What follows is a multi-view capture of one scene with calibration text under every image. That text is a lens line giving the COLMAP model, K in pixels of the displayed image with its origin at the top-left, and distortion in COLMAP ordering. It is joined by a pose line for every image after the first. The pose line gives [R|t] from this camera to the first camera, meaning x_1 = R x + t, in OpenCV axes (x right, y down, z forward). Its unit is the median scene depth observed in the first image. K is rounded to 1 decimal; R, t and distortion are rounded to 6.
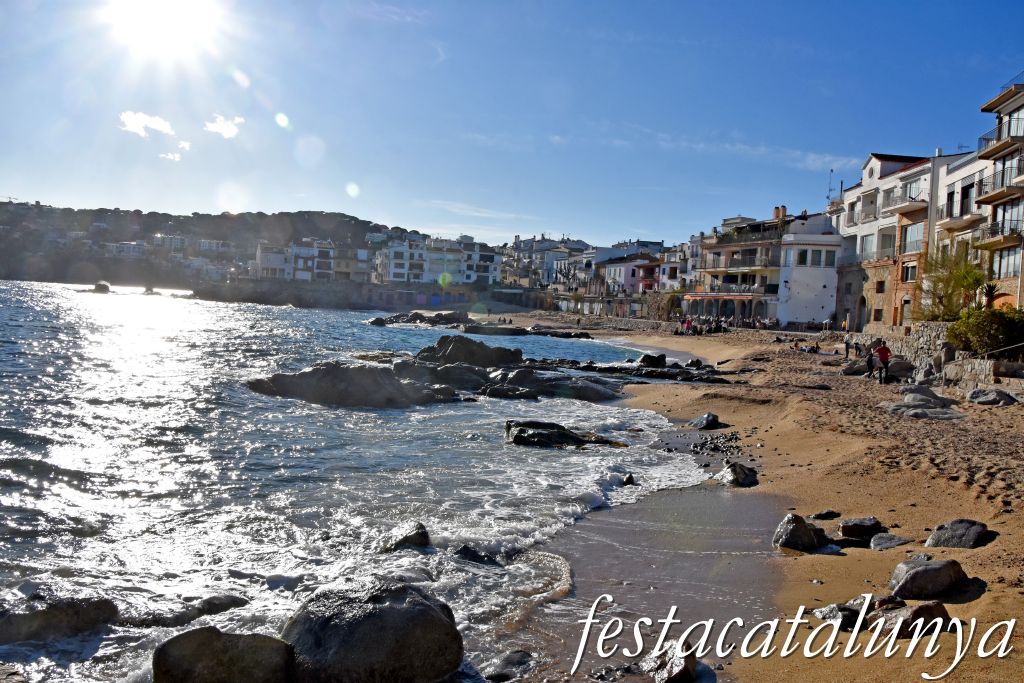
lens RADIAL K [[786.7, 0, 512.0], [0, 786.7, 341.5], [0, 0, 1]] dist [-0.170100, 0.097903]
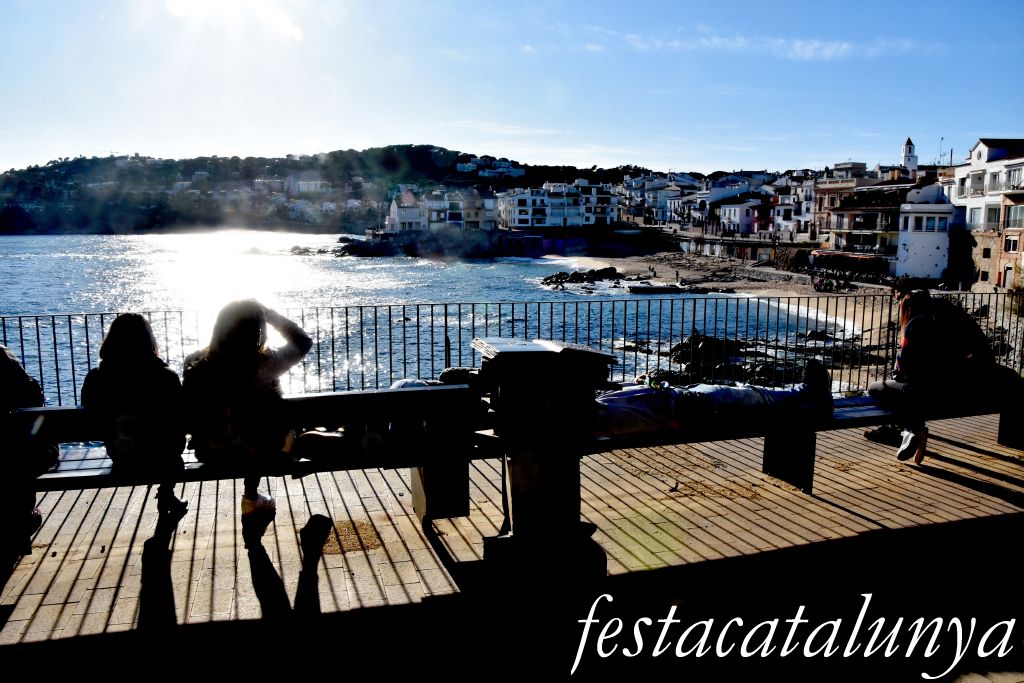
lens RADIAL K [[786.7, 0, 512.0], [0, 786.7, 341.5], [0, 0, 1]] dist [-0.170100, 0.097903]
pose [[0.992560, -0.036673, -0.116099, -0.051569], [0.048031, 0.994165, 0.096590, -0.031252], [0.111879, -0.101448, 0.988530, -0.105014]]
